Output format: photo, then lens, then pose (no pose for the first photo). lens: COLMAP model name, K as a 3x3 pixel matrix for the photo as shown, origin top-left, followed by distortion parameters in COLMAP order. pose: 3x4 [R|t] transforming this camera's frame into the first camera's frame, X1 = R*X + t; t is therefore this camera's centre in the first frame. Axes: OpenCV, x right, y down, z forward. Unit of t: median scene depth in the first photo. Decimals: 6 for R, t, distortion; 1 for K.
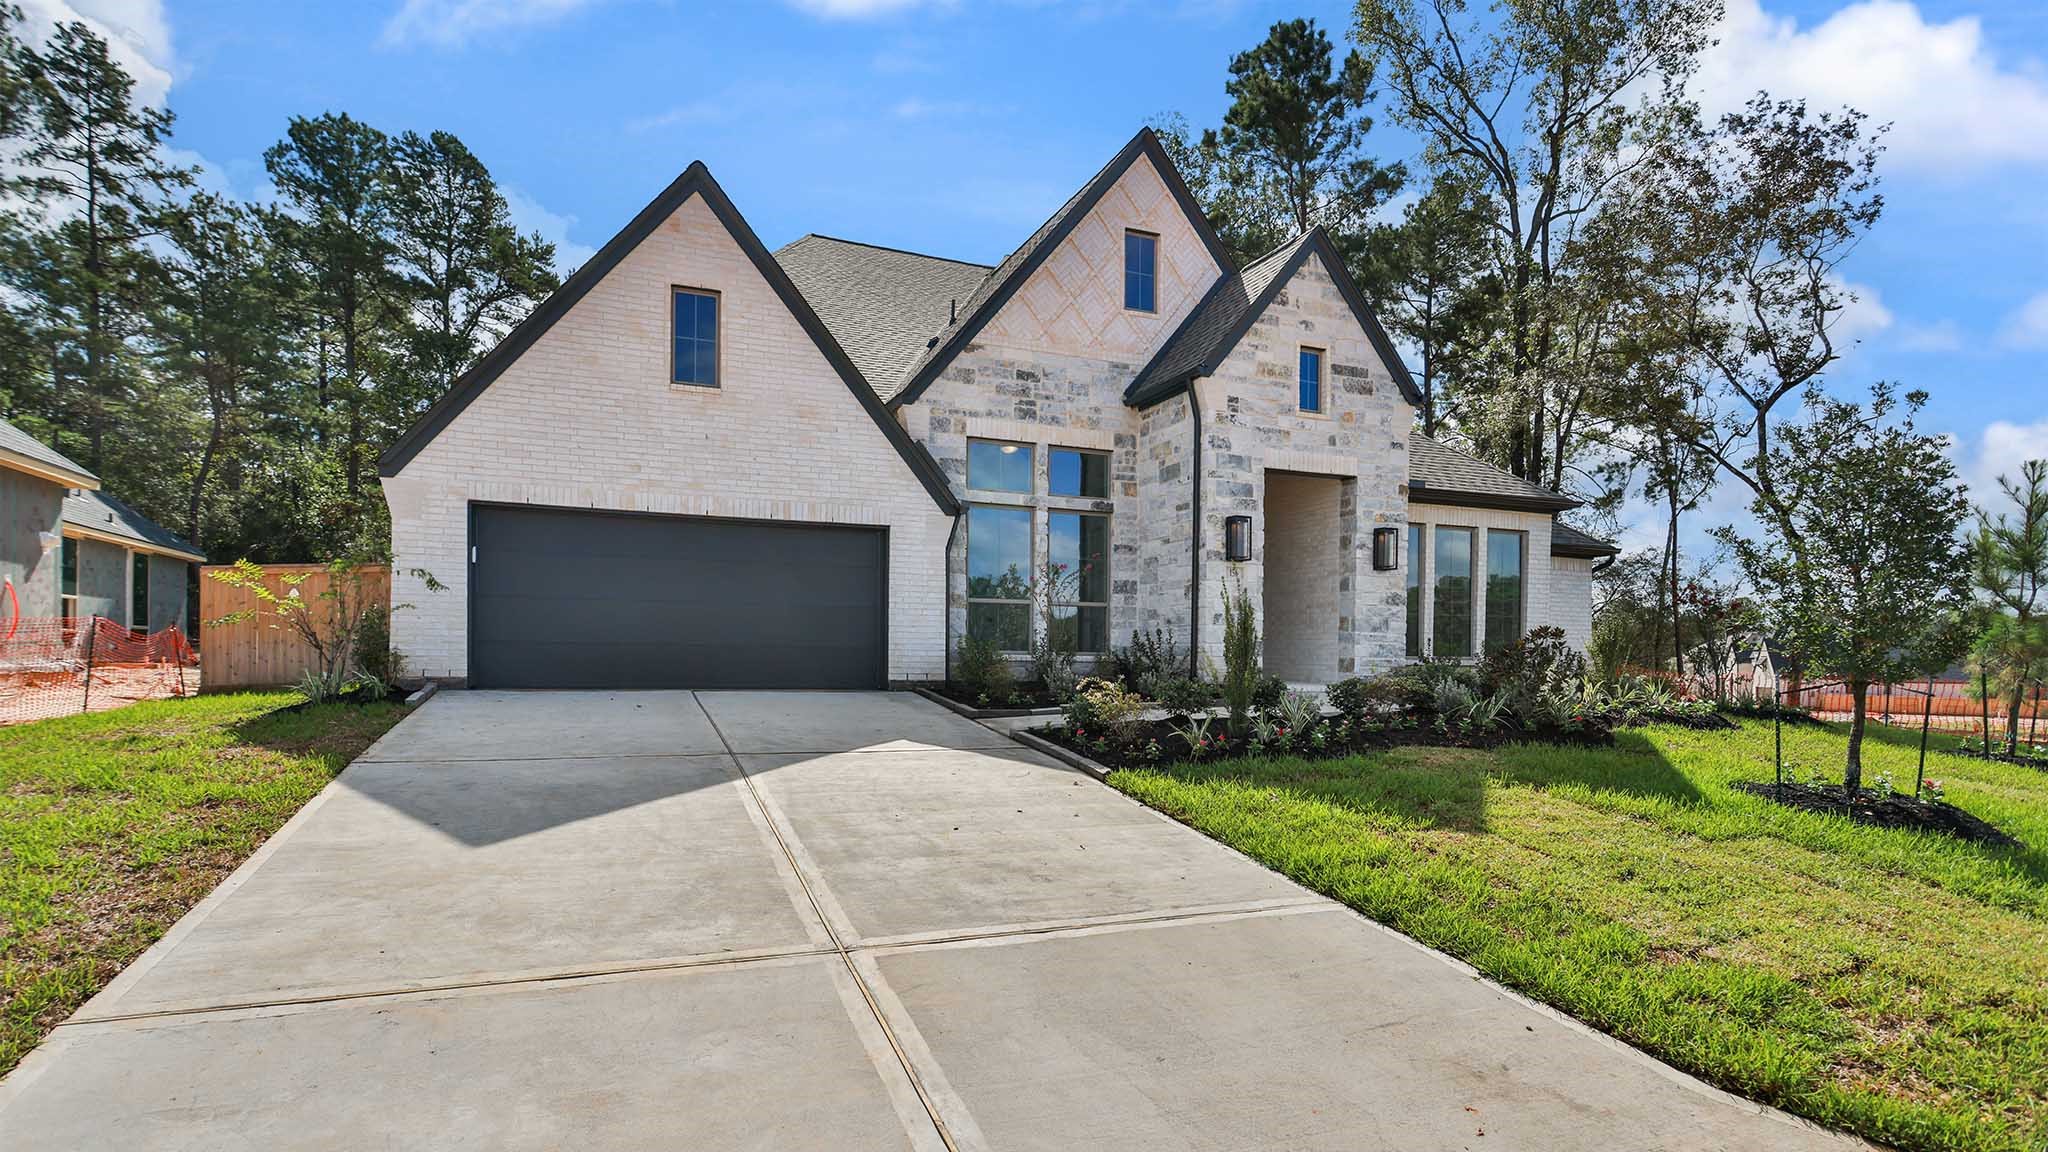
lens RADIAL K [[1004.2, 0, 1024.0], [0, 1004.2, 576.0], [0, 0, 1]] dist [-0.004472, -0.000083]
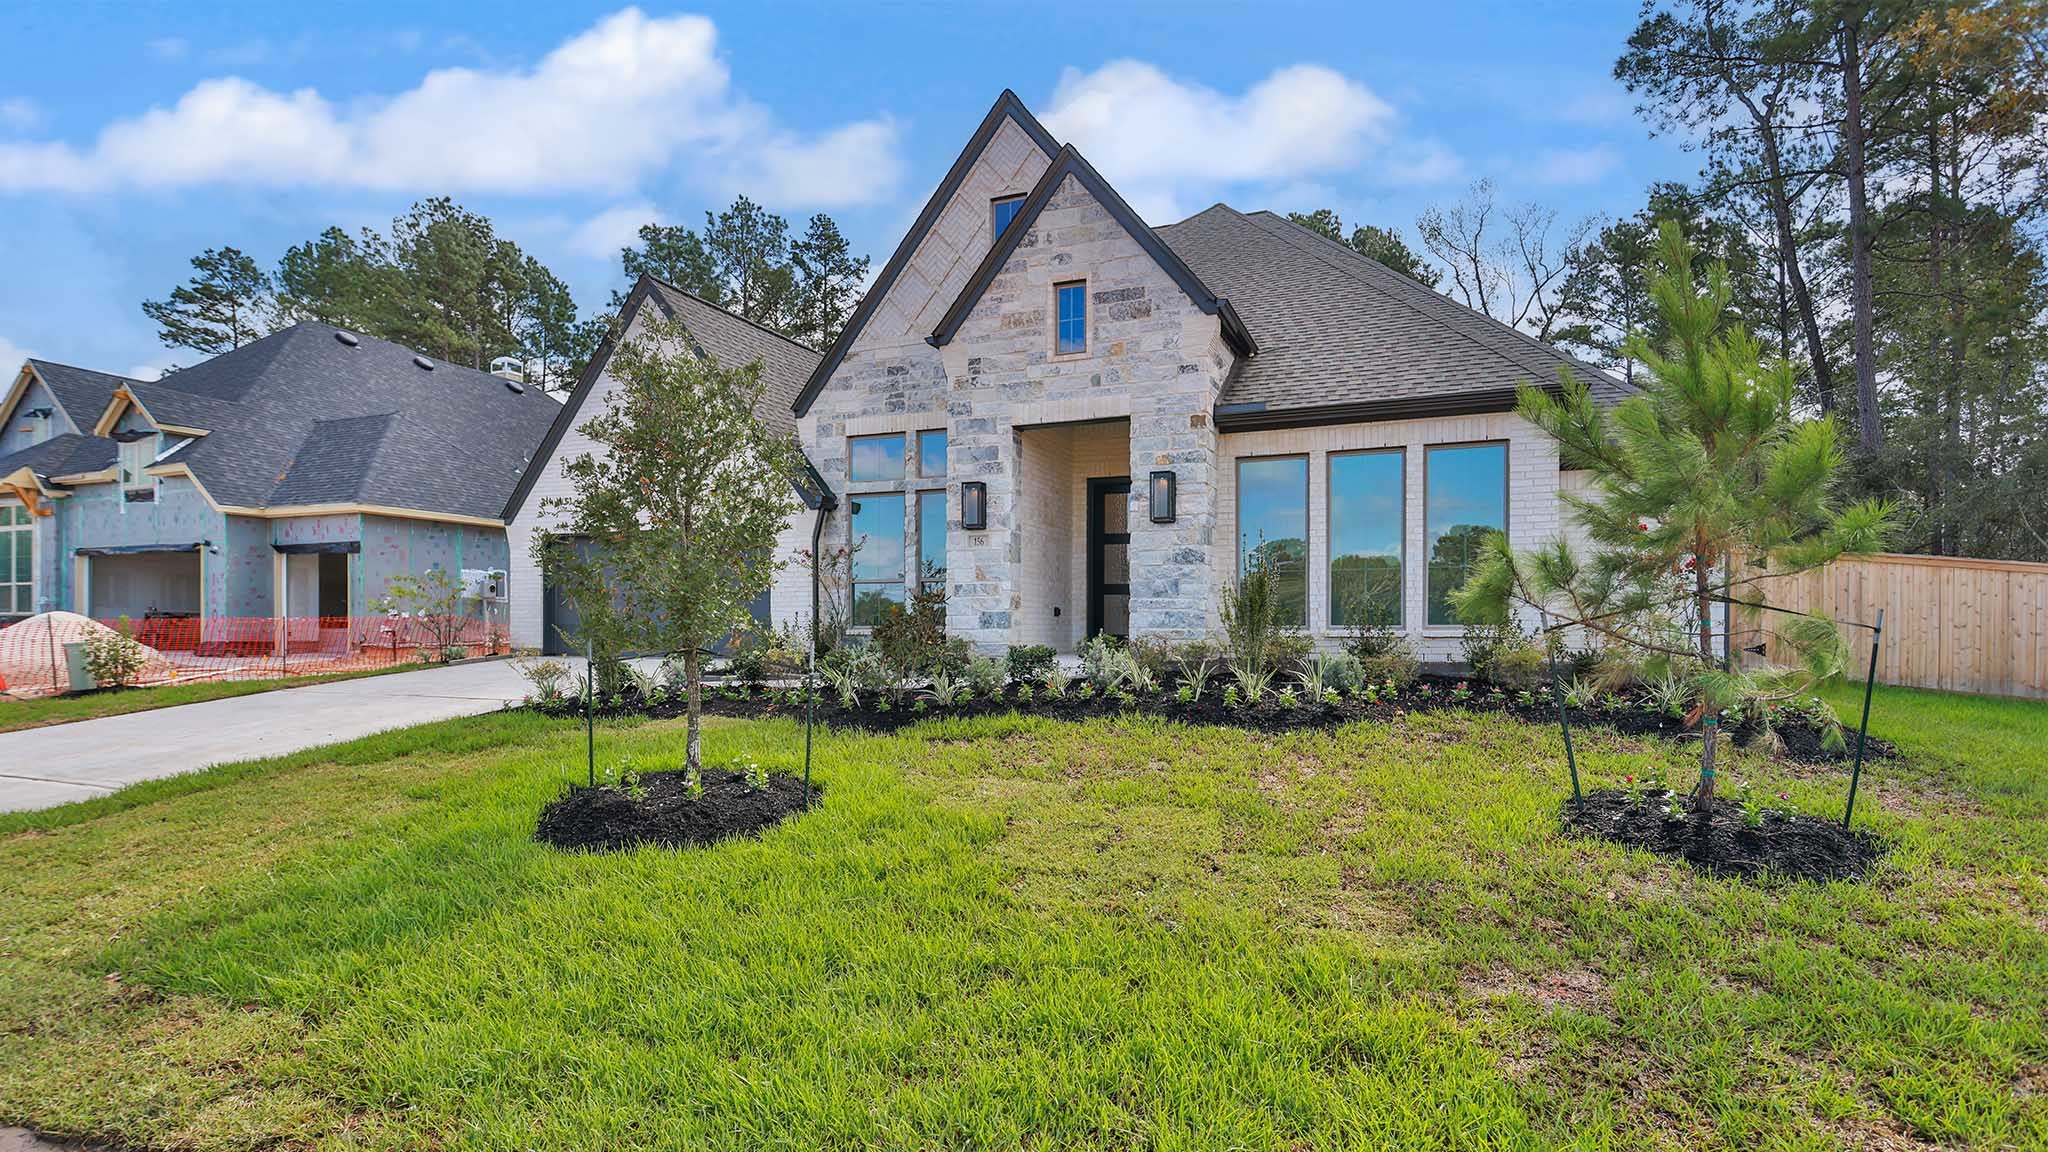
lens RADIAL K [[1004.2, 0, 1024.0], [0, 1004.2, 576.0], [0, 0, 1]] dist [-0.004472, -0.000083]
pose [[0.723242, -0.051418, -0.688678, 0.864326], [0.068041, 0.997678, -0.003032, 0.035411], [0.687235, -0.044666, 0.725061, 0.308593]]
